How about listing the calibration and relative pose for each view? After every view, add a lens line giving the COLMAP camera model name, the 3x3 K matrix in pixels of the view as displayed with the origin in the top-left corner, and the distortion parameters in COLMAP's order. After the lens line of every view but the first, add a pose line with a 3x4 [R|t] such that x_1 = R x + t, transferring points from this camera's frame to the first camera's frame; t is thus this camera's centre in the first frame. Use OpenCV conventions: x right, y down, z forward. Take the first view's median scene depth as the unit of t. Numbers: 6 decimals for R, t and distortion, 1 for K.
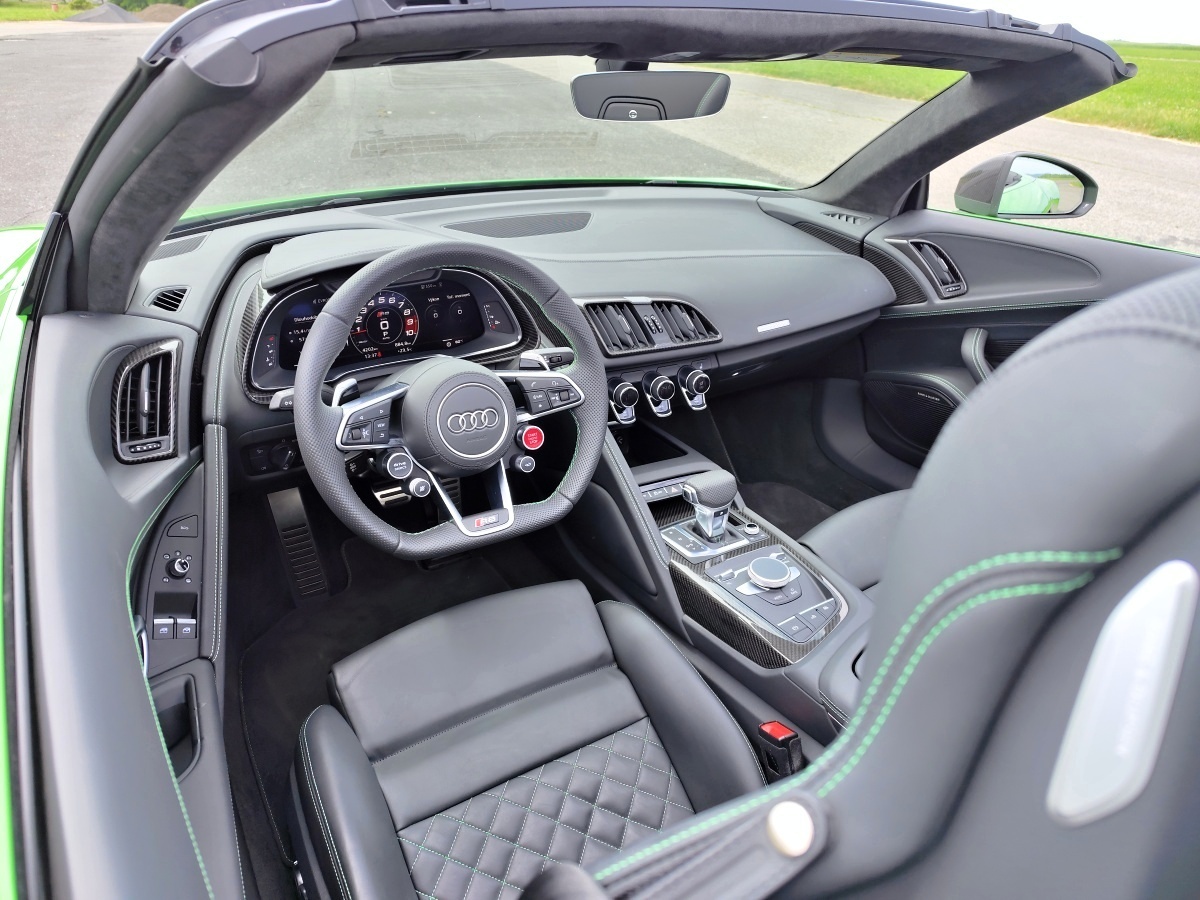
lens RADIAL K [[801.7, 0, 600.0], [0, 801.7, 450.0], [0, 0, 1]] dist [0.051506, -0.000163]
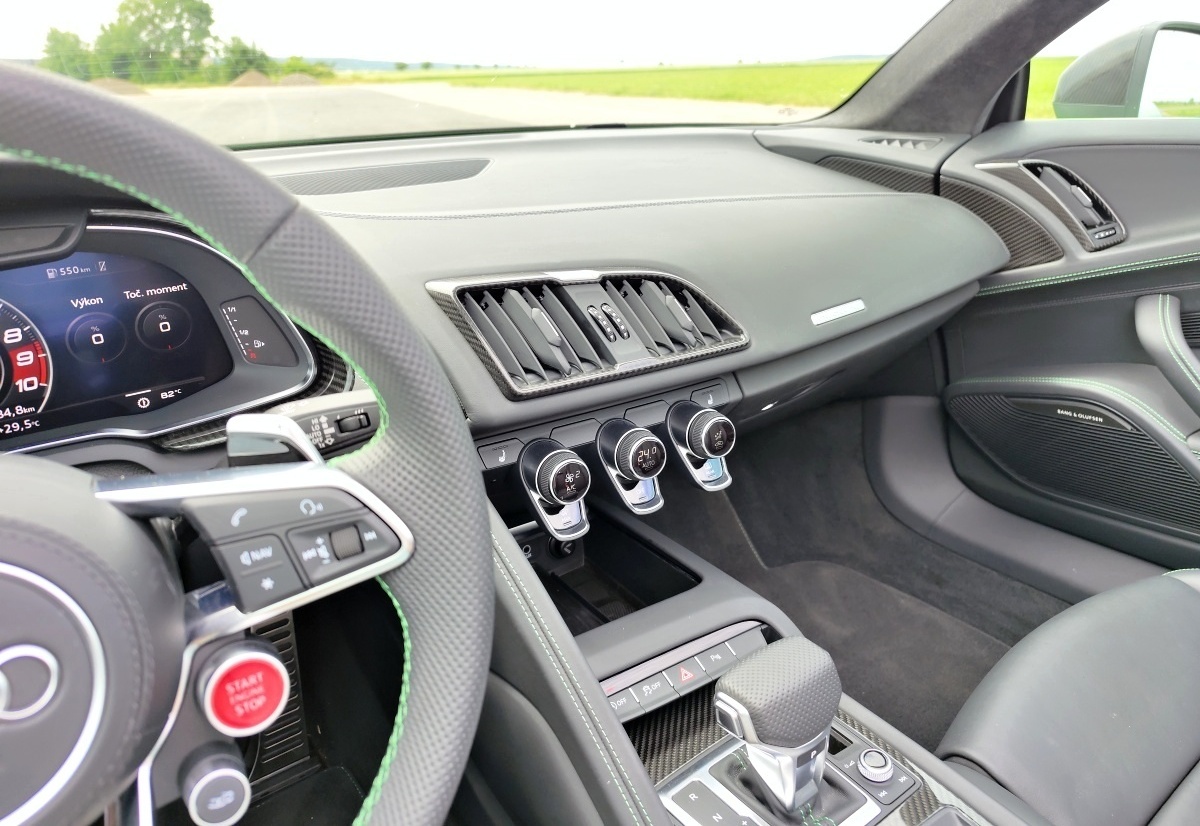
lens RADIAL K [[835.7, 0, 600.0], [0, 835.7, 413.0], [0, 0, 1]] dist [-0.001477, -0.000053]
pose [[0.995352, -0.084750, 0.045738, 0.033873], [0.088230, 0.992853, -0.080370, -0.063280], [-0.038600, 0.084032, 0.995715, 0.505651]]
